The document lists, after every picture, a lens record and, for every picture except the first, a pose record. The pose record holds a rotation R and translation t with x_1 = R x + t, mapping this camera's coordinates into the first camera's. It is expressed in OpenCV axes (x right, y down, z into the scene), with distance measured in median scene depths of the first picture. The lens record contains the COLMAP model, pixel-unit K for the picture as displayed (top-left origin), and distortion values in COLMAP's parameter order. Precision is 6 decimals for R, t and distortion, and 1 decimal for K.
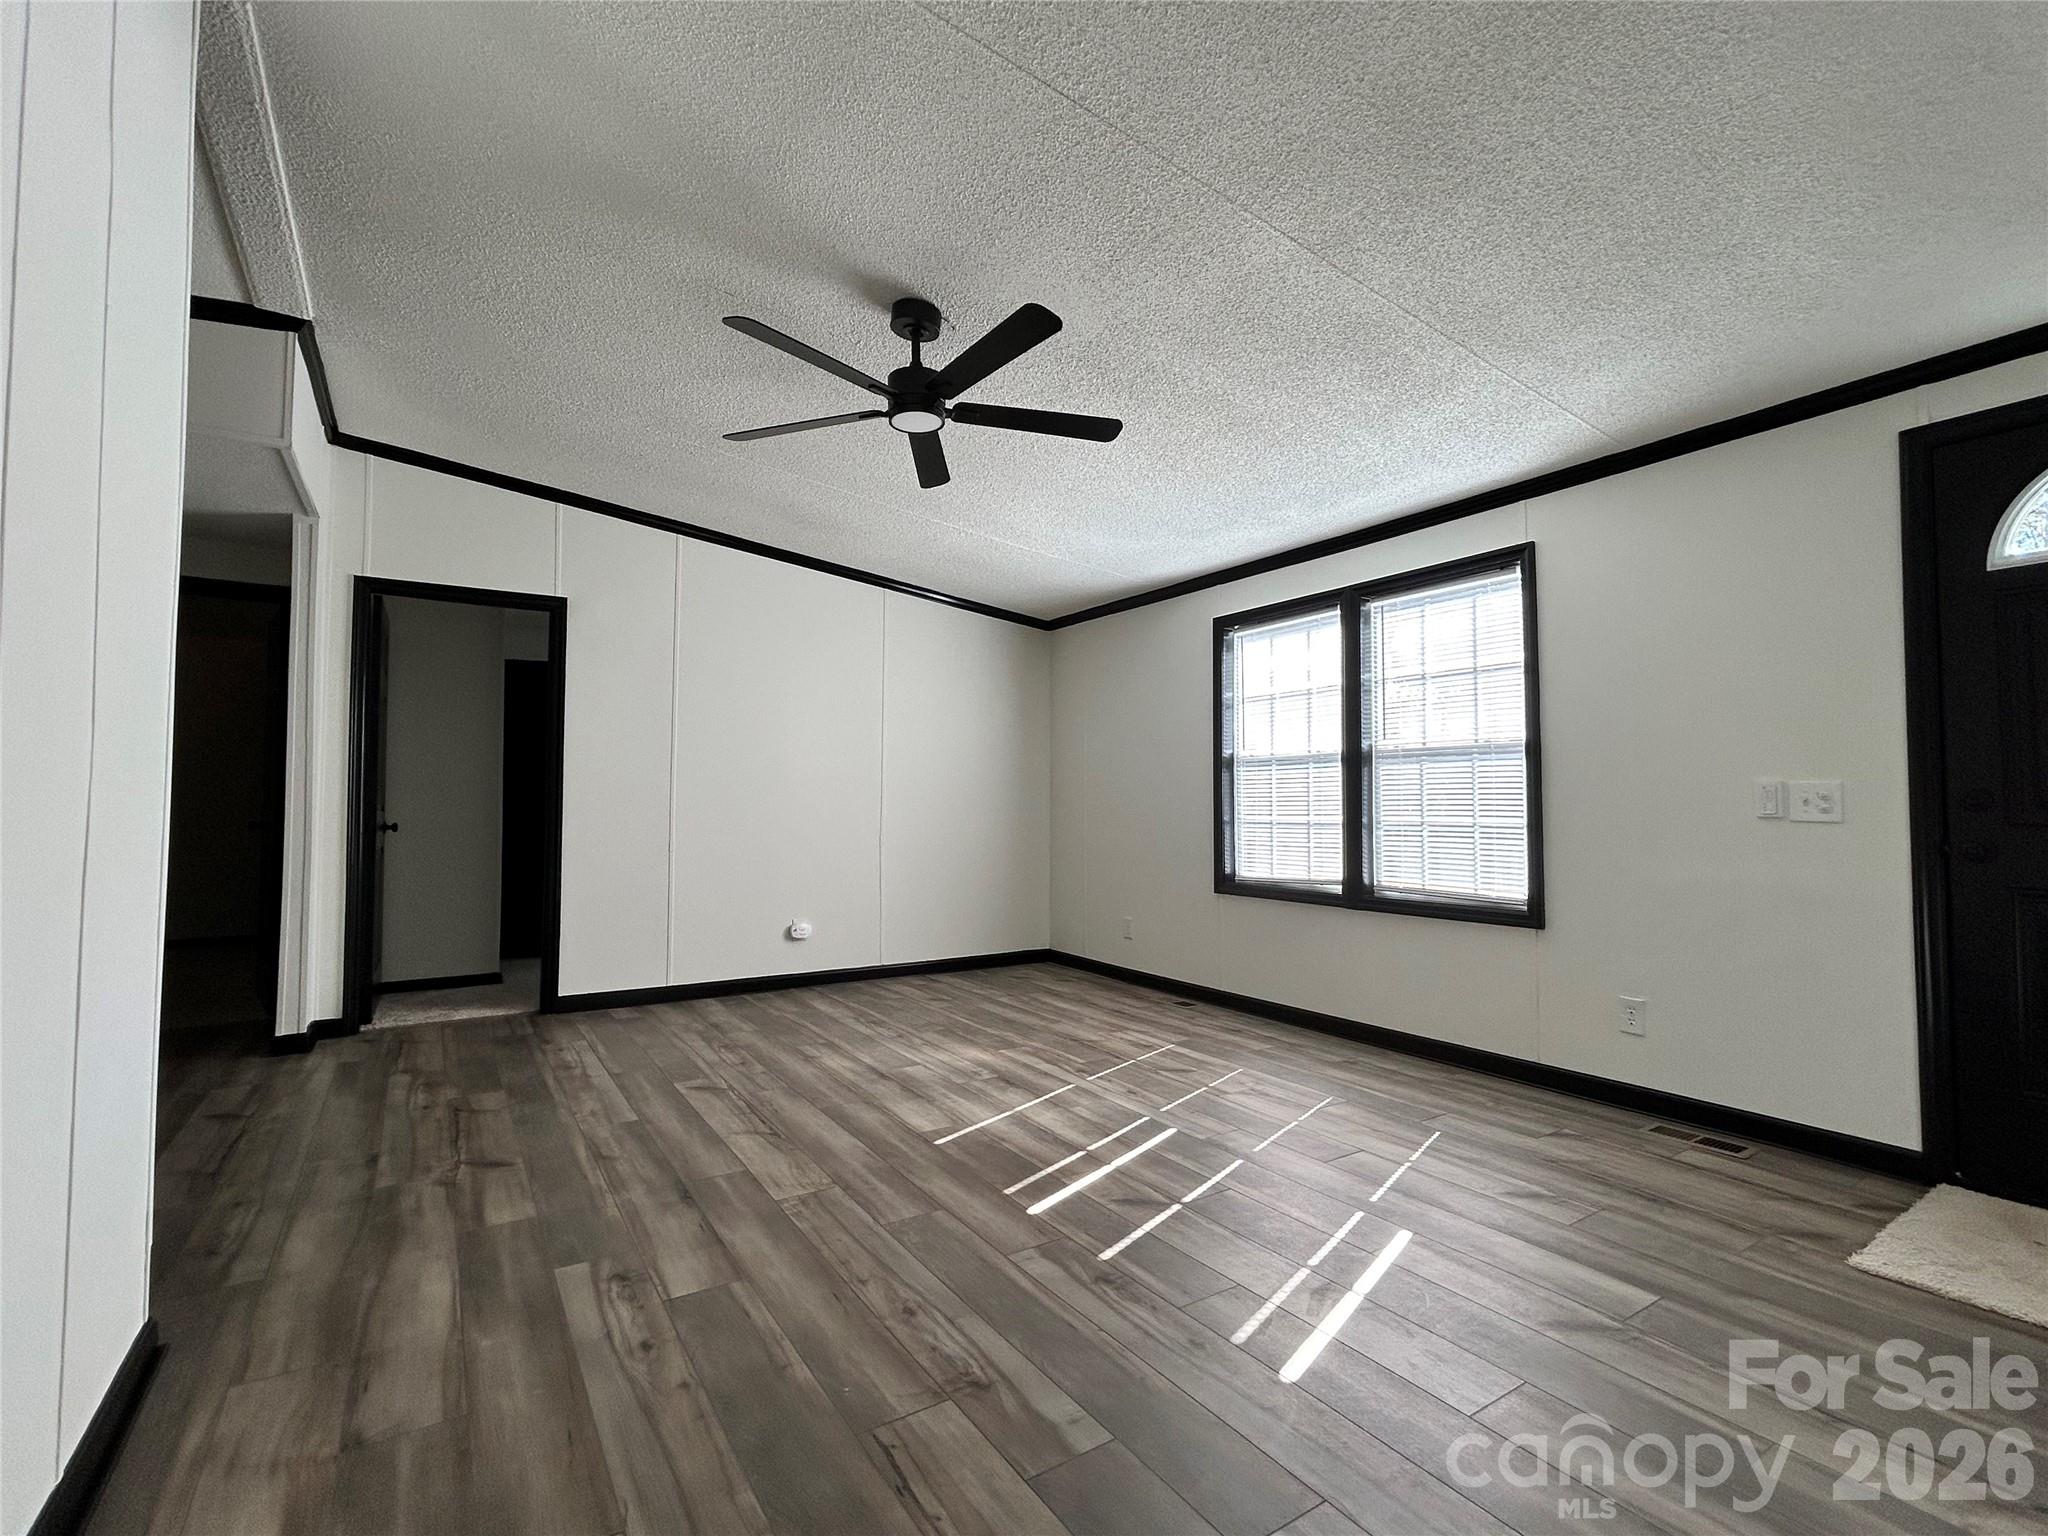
lens RADIAL K [[920.9, 0, 1021.3], [0, 920.9, 764.2], [0, 0, 1]] dist [-0.001259, -0.000642]
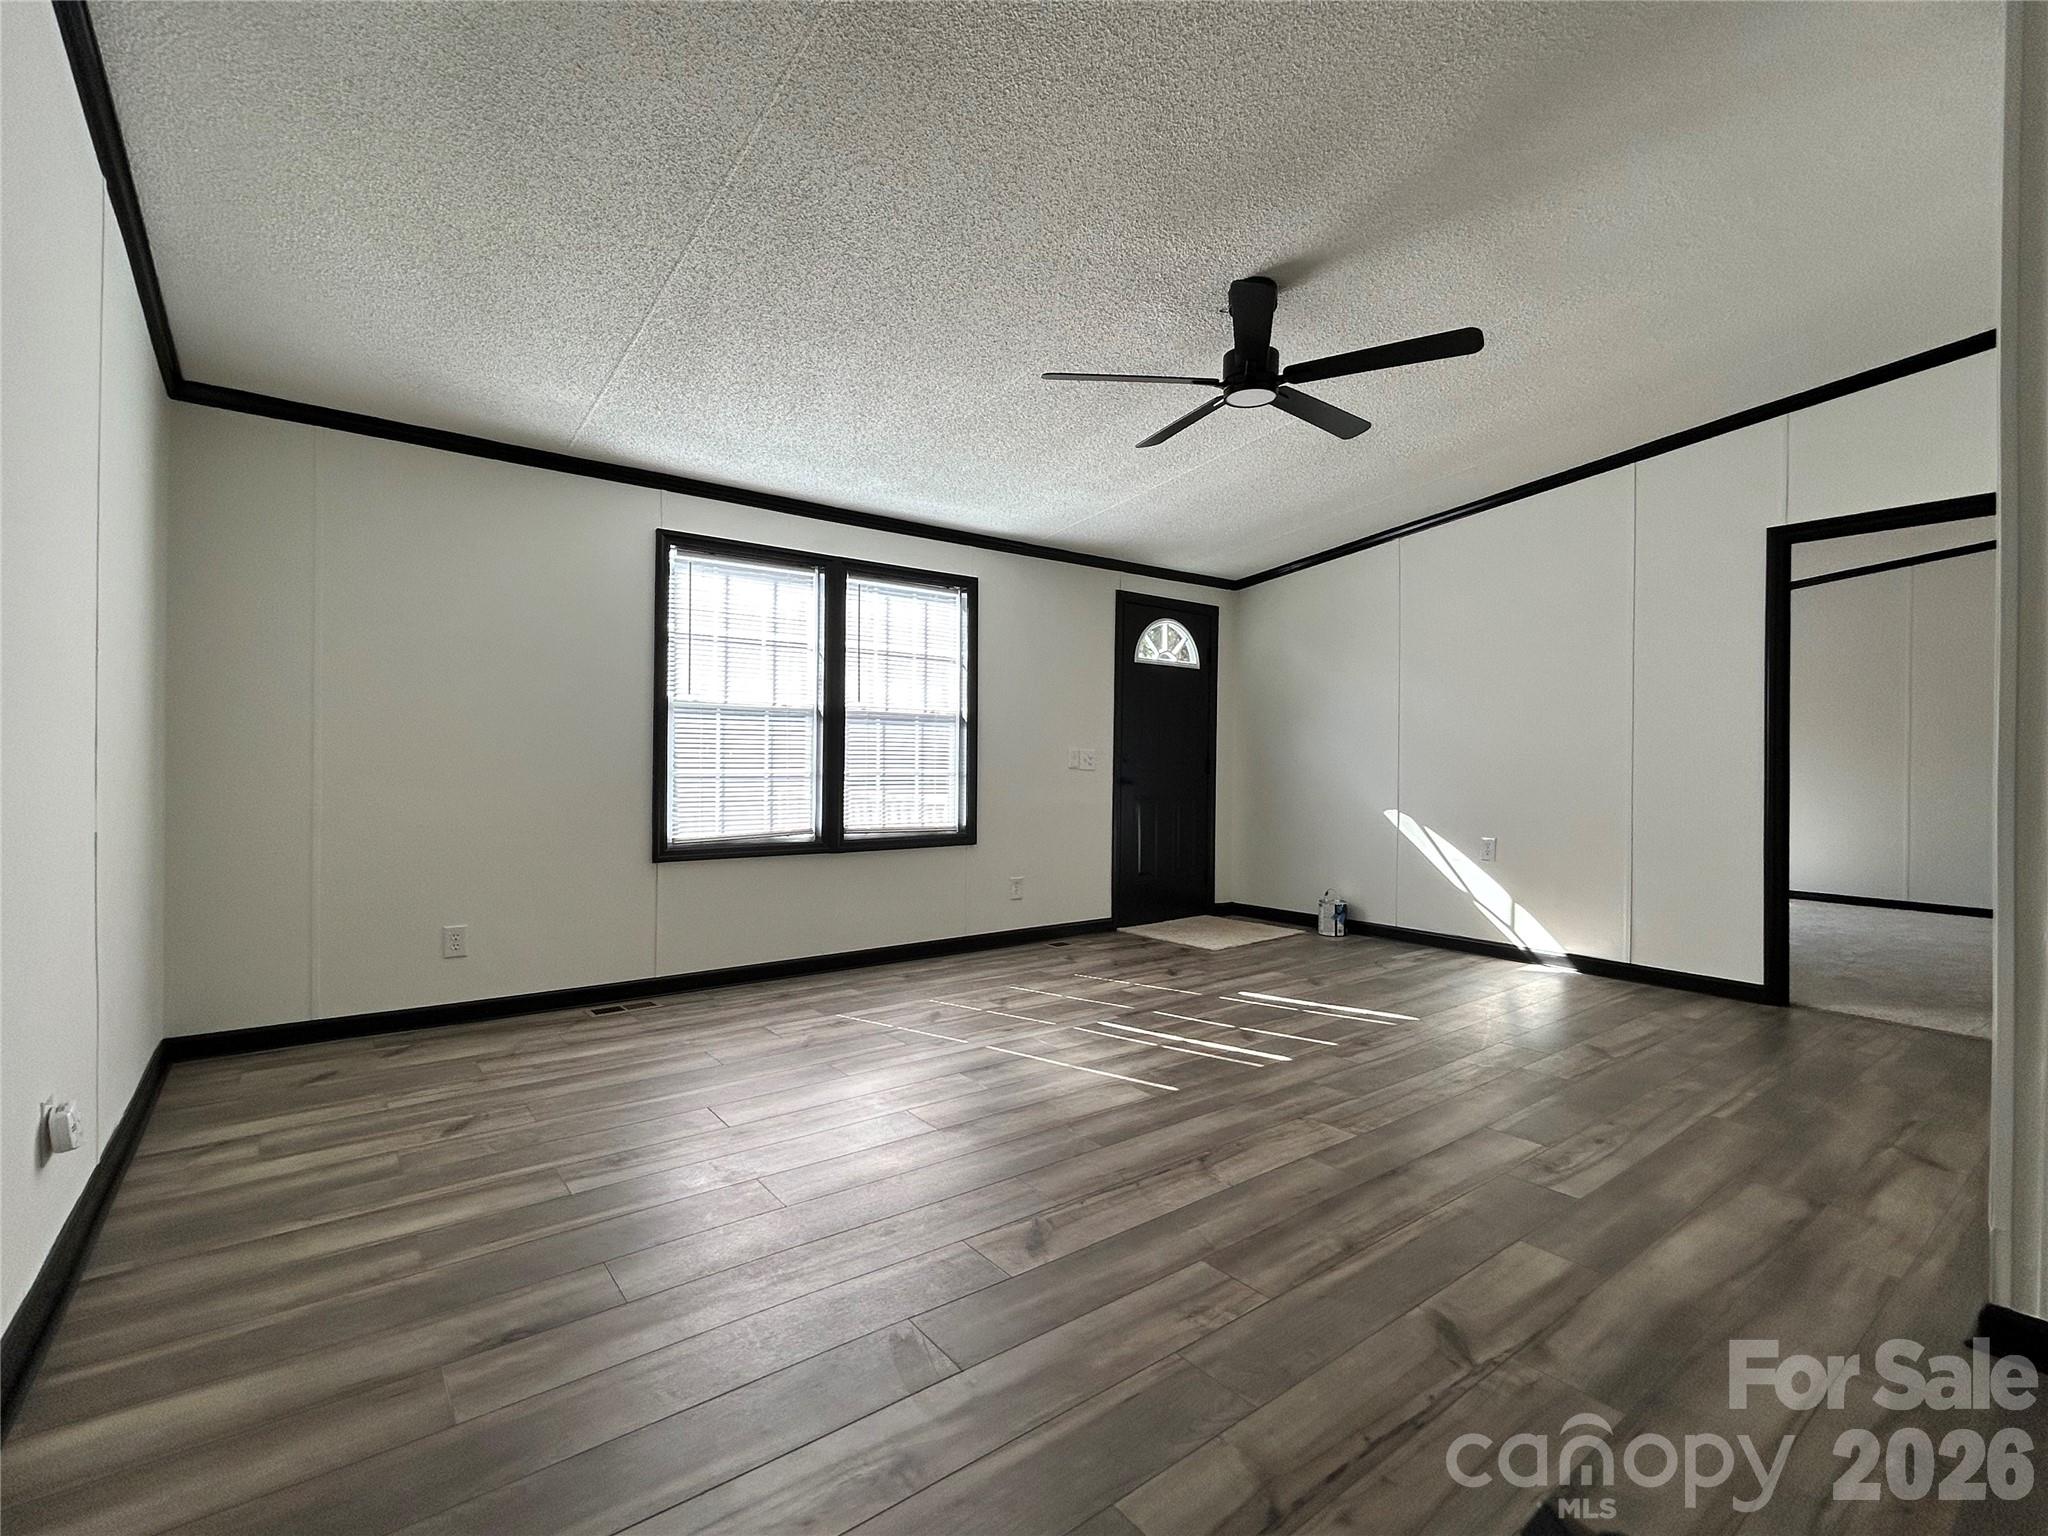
lens RADIAL K [[920.9, 0, 1019.8], [0, 920.9, 764.0], [0, 0, 1]] dist [-0.001259, -0.000642]
pose [[-0.076185, -0.002920, 0.997089, -0.891069], [-0.052803, 0.998604, -0.001110, 0.048015], [-0.995695, -0.052733, -0.076233, 1.028909]]
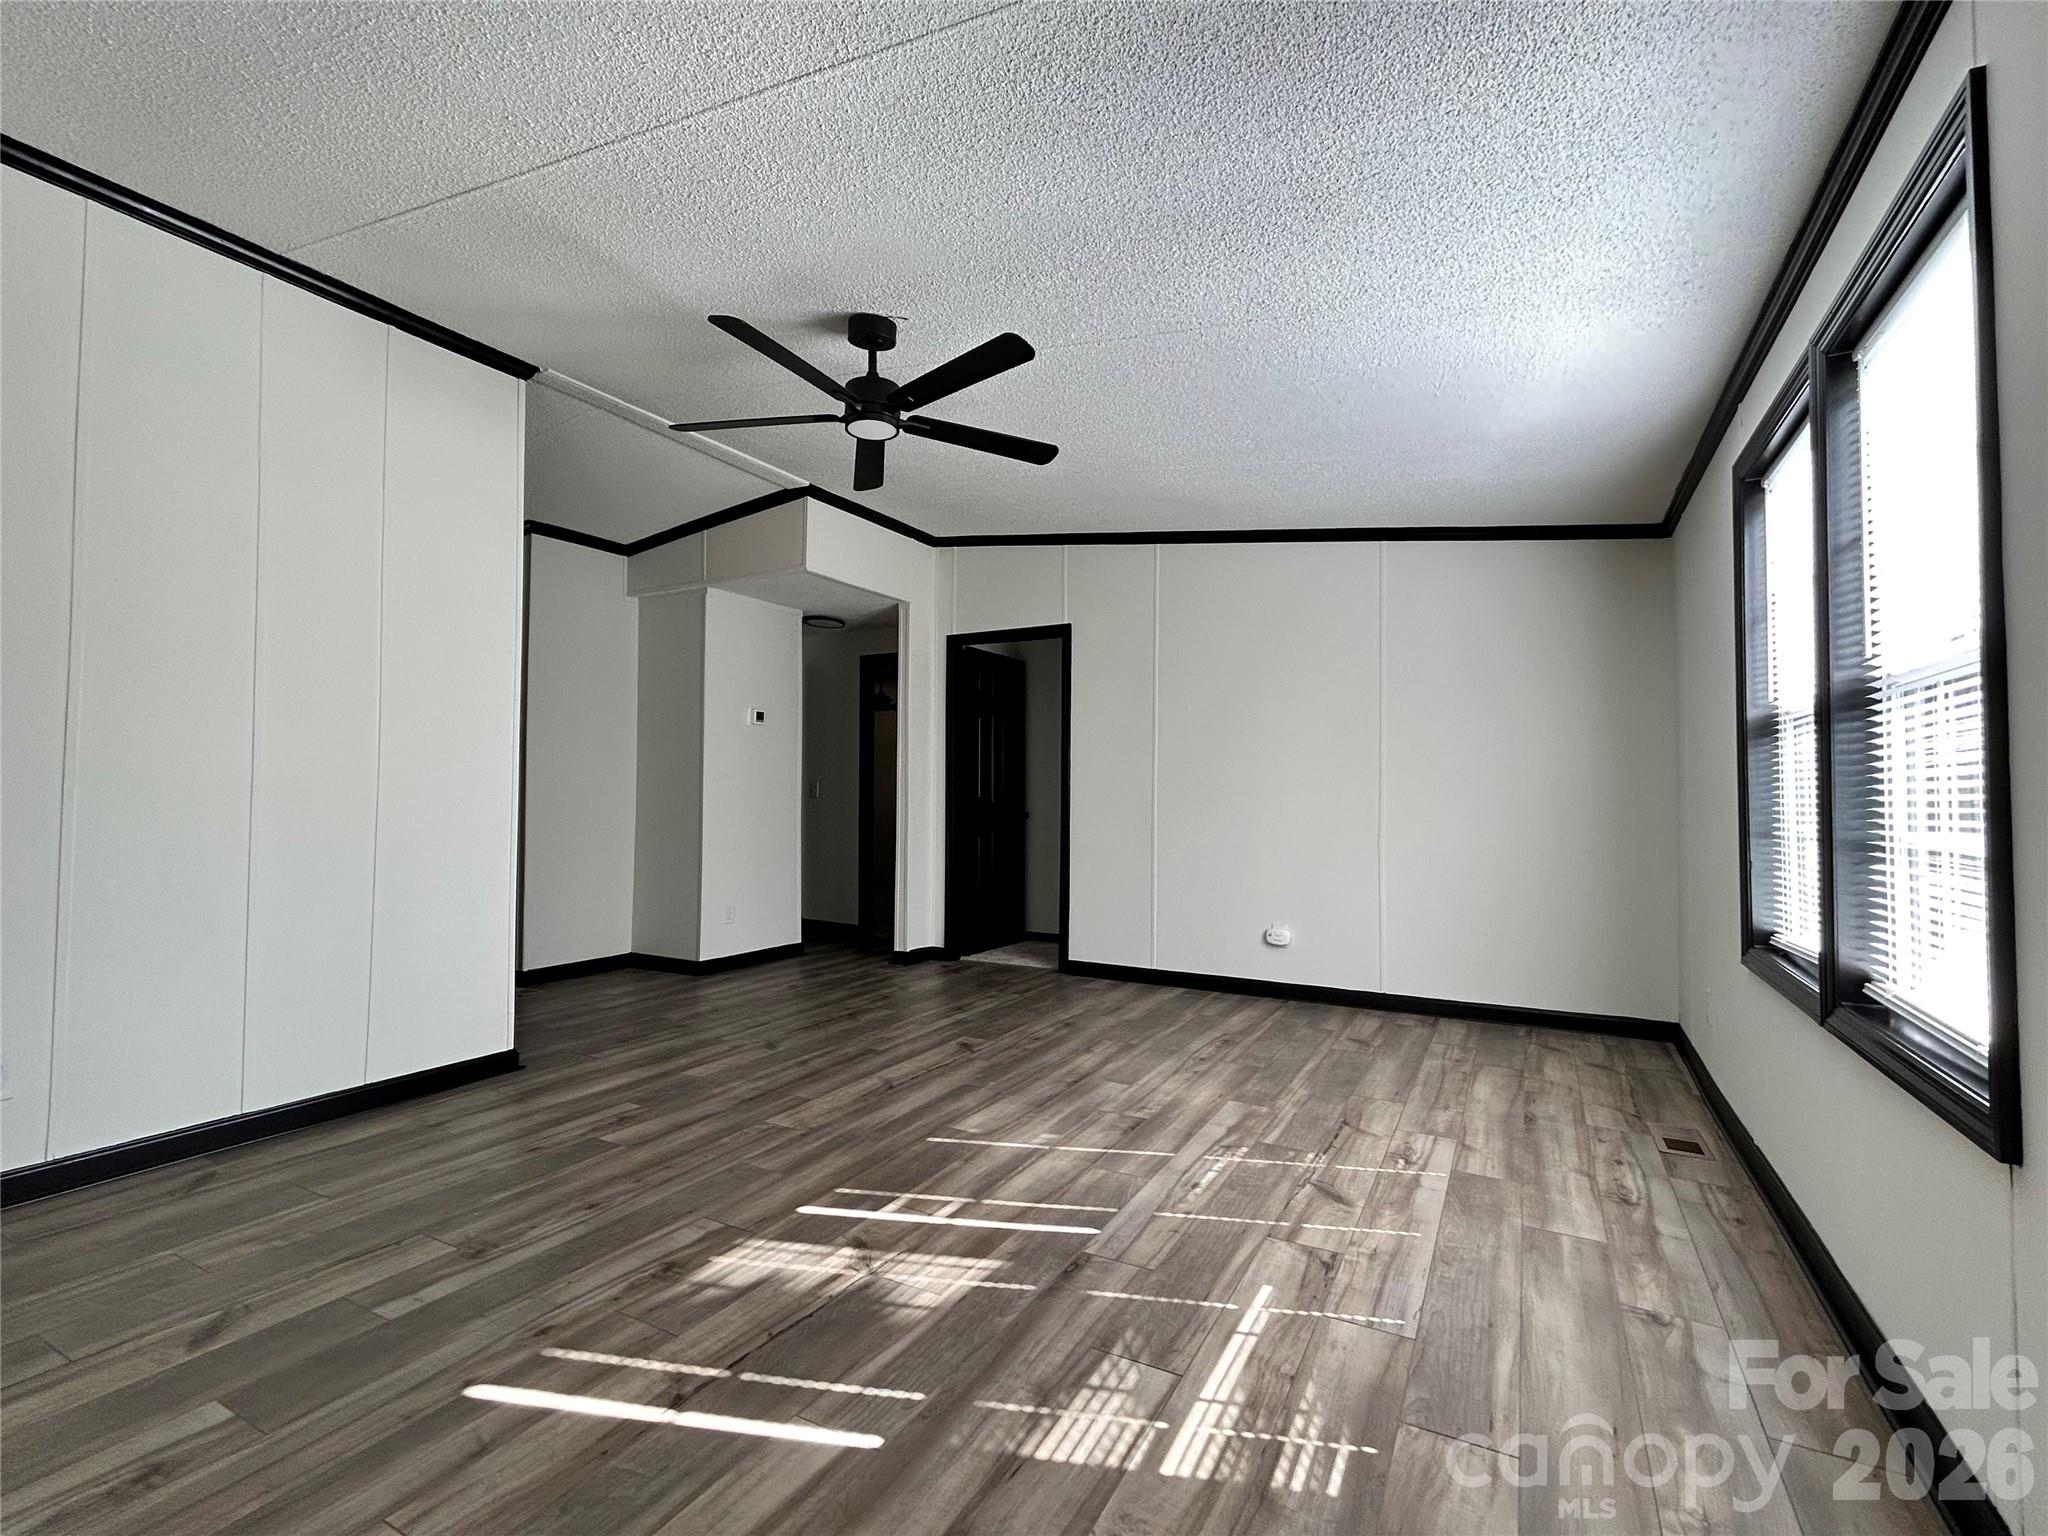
lens RADIAL K [[920.9, 0, 1028.6], [0, 920.9, 779.8], [0, 0, 1]] dist [-0.001259, -0.000642]
pose [[0.482579, -0.015575, -0.875714, 0.676742], [0.032220, 0.999481, -0.000021, 0.022232], [0.875260, -0.028205, 0.482830, 0.503934]]
